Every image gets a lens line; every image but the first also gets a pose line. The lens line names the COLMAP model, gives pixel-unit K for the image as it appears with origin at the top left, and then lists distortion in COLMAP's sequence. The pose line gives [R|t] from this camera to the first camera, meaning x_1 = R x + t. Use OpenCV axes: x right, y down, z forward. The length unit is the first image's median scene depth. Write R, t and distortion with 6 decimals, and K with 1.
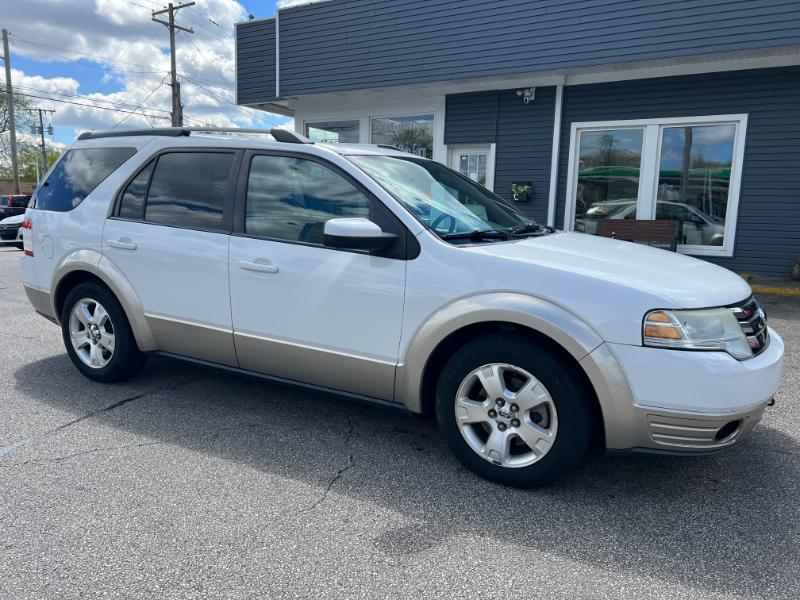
lens RADIAL K [[610.6, 0, 402.0], [0, 610.6, 301.2], [0, 0, 1]] dist [0.049083, -0.060709]
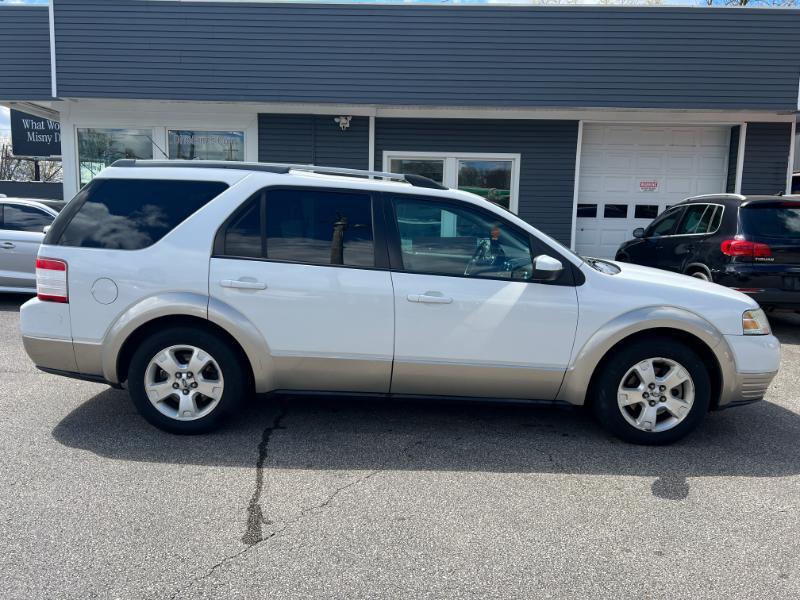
lens RADIAL K [[610.6, 0, 403.9], [0, 610.6, 301.8], [0, 0, 1]] dist [0.049083, -0.060709]
pose [[0.865251, -0.066769, 0.496874, -0.729761], [0.072725, 0.997325, 0.007377, -0.055121], [-0.496037, 0.029752, 0.867792, 0.048142]]
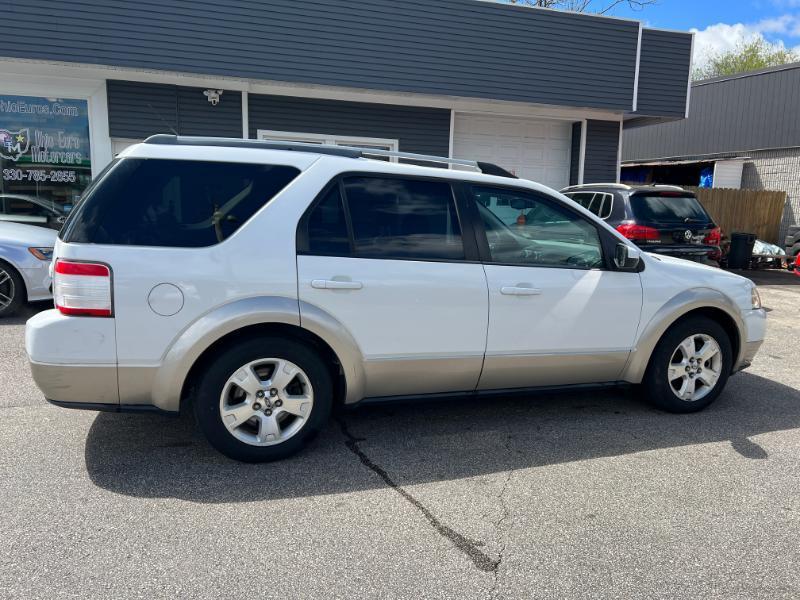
lens RADIAL K [[610.6, 0, 409.2], [0, 610.6, 302.4], [0, 0, 1]] dist [0.049083, -0.060709]
pose [[0.640038, -0.121217, 0.758721, -1.054834], [0.108469, 0.991842, 0.066960, -0.115561], [-0.760649, 0.039441, 0.647965, 0.387996]]
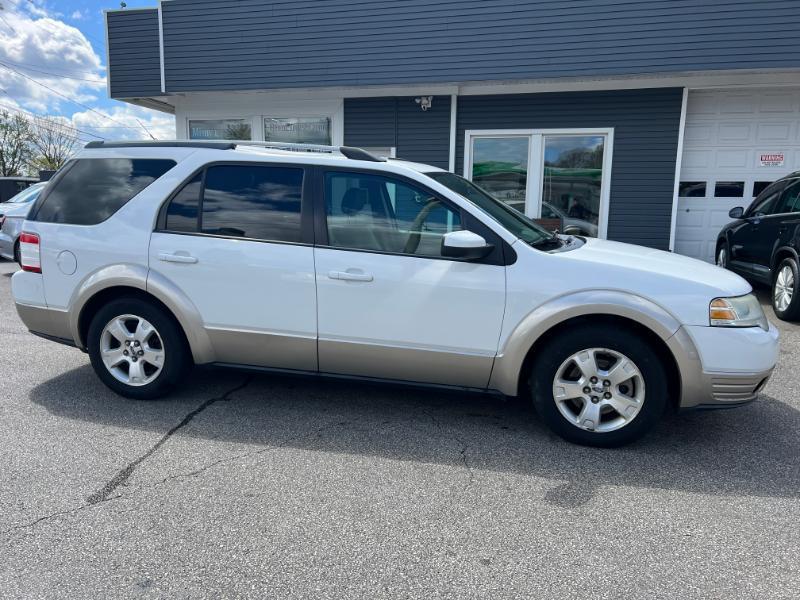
lens RADIAL K [[610.6, 0, 404.2], [0, 610.6, 303.2], [0, 0, 1]] dist [0.049083, -0.060709]
pose [[0.961097, -0.050921, 0.271478, -0.384204], [0.048077, 0.998697, 0.017119, -0.019556], [-0.271996, -0.003401, 0.962292, -0.054337]]
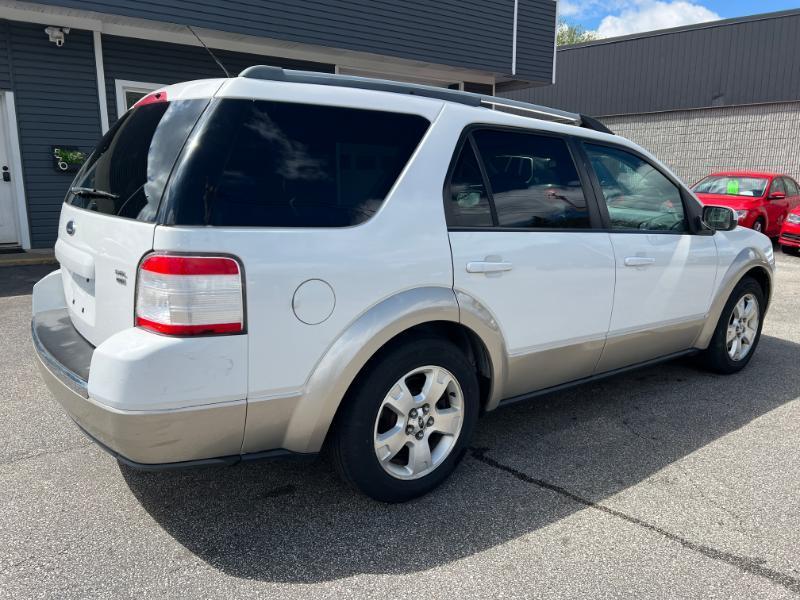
lens RADIAL K [[610.6, 0, 405.2], [0, 610.6, 297.6], [0, 0, 1]] dist [0.049083, -0.060709]
pose [[0.378041, -0.193441, 0.905354, -1.129633], [0.140136, 0.978615, 0.150579, -0.176280], [-0.915121, 0.069948, 0.397064, 0.838985]]
